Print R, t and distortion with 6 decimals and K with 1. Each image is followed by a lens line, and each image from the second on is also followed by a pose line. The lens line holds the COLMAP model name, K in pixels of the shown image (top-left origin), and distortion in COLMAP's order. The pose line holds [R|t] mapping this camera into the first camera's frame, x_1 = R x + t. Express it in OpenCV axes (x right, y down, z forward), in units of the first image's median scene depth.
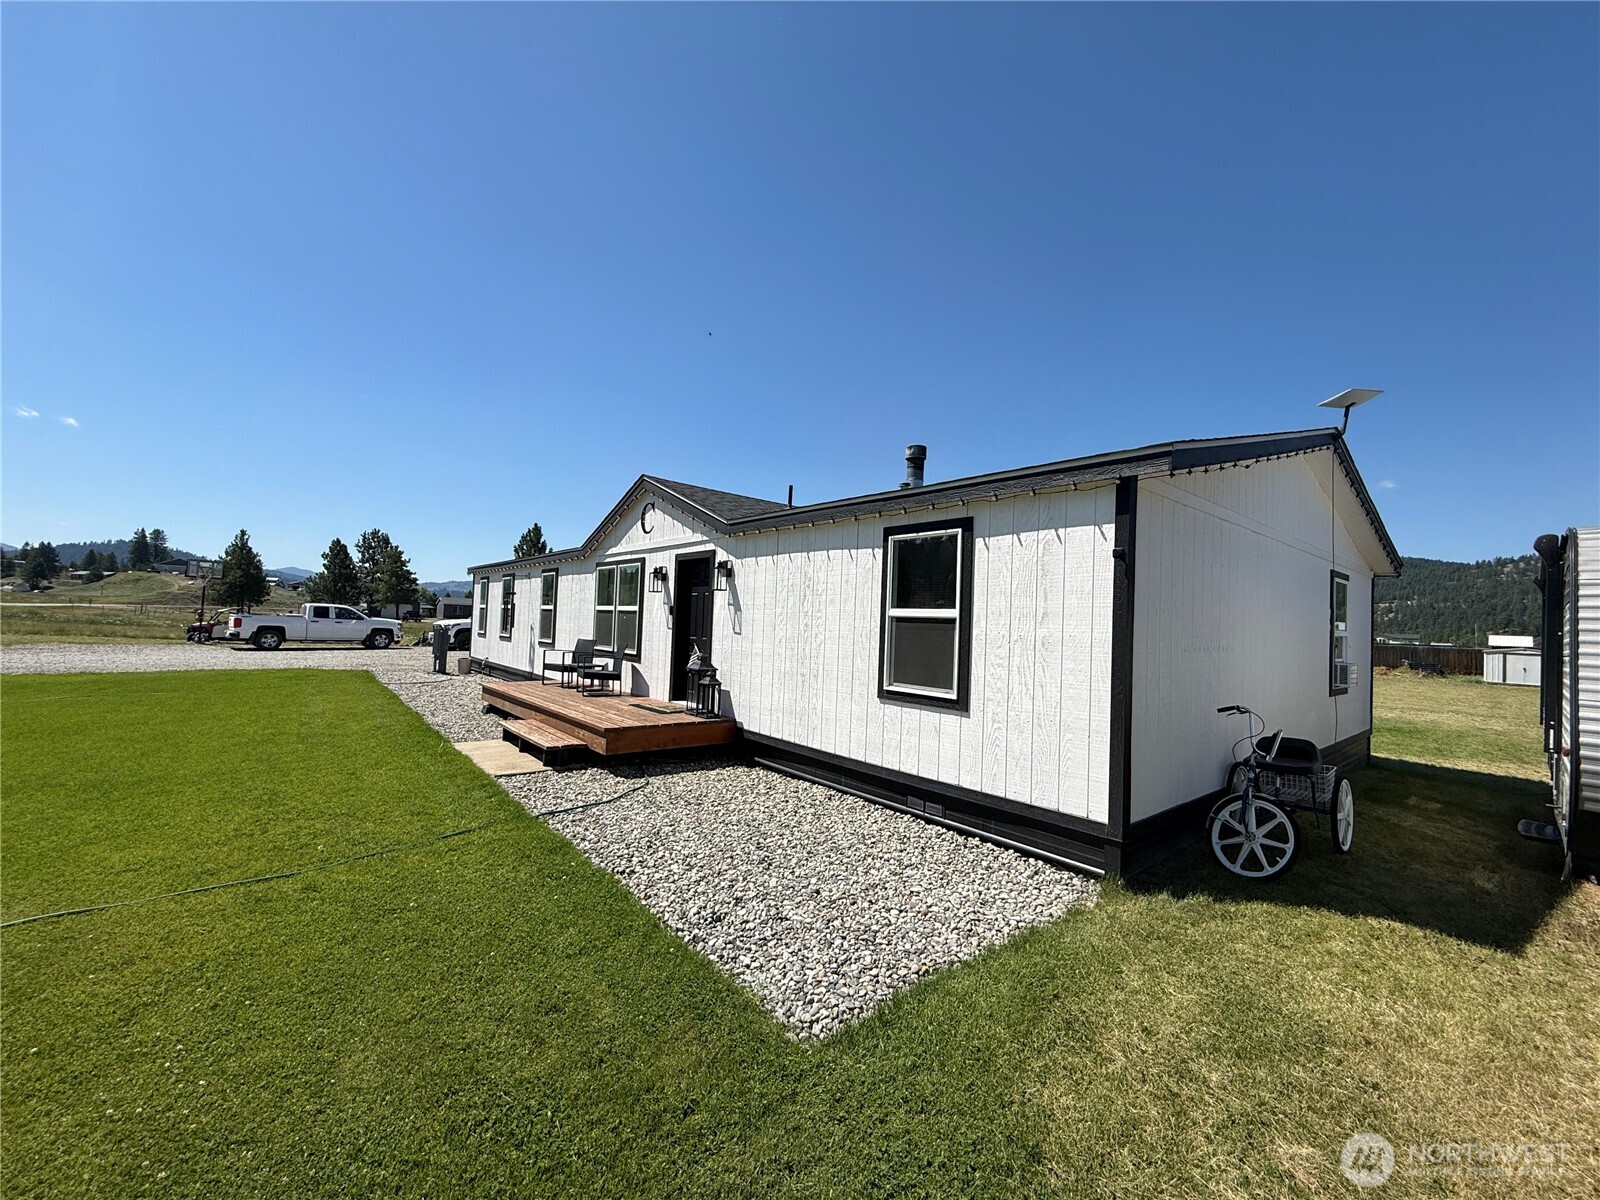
lens RADIAL K [[636.8, 0, 794.3], [0, 636.8, 595.9], [0, 0, 1]] dist [0.000142, 0.000728]
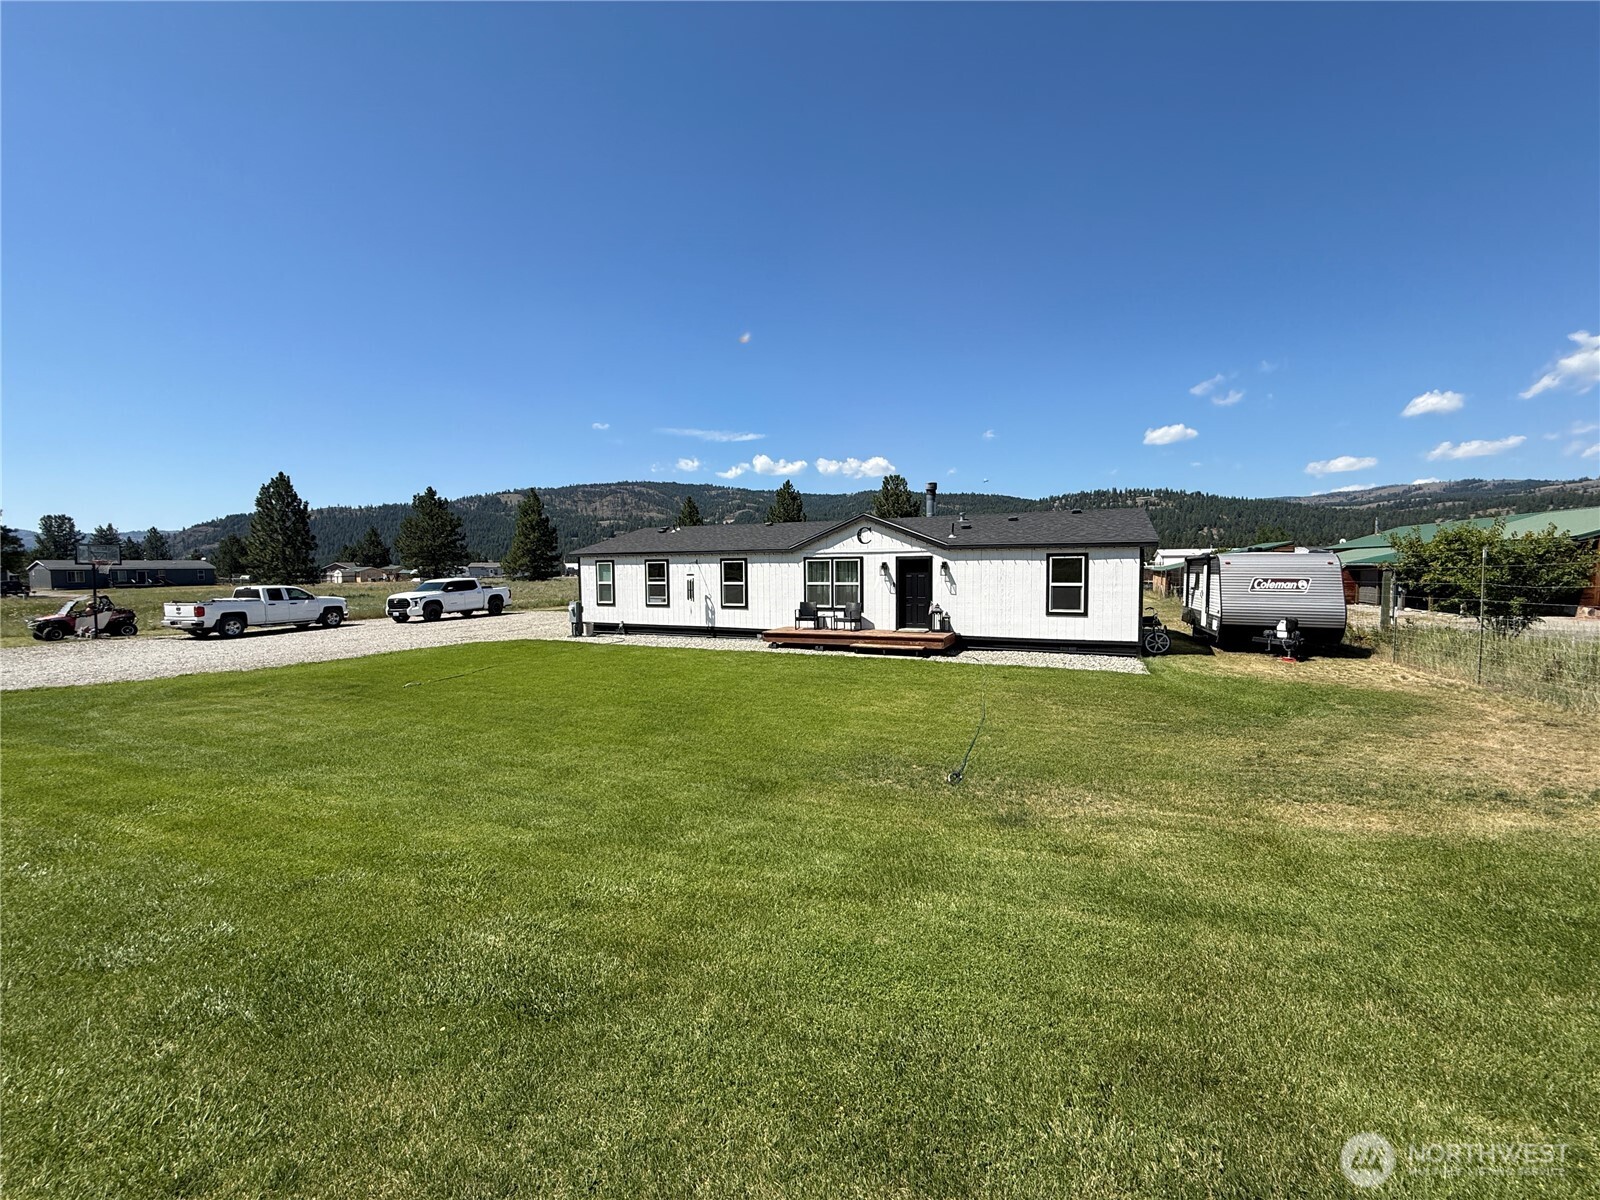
lens RADIAL K [[636.8, 0, 795.3], [0, 636.8, 589.4], [0, 0, 1]] dist [0.000142, 0.000728]
pose [[0.896134, -0.064751, 0.439035, -1.251344], [0.025442, 0.995167, 0.094842, -0.147591], [-0.443054, -0.073822, 0.893450, -0.603538]]
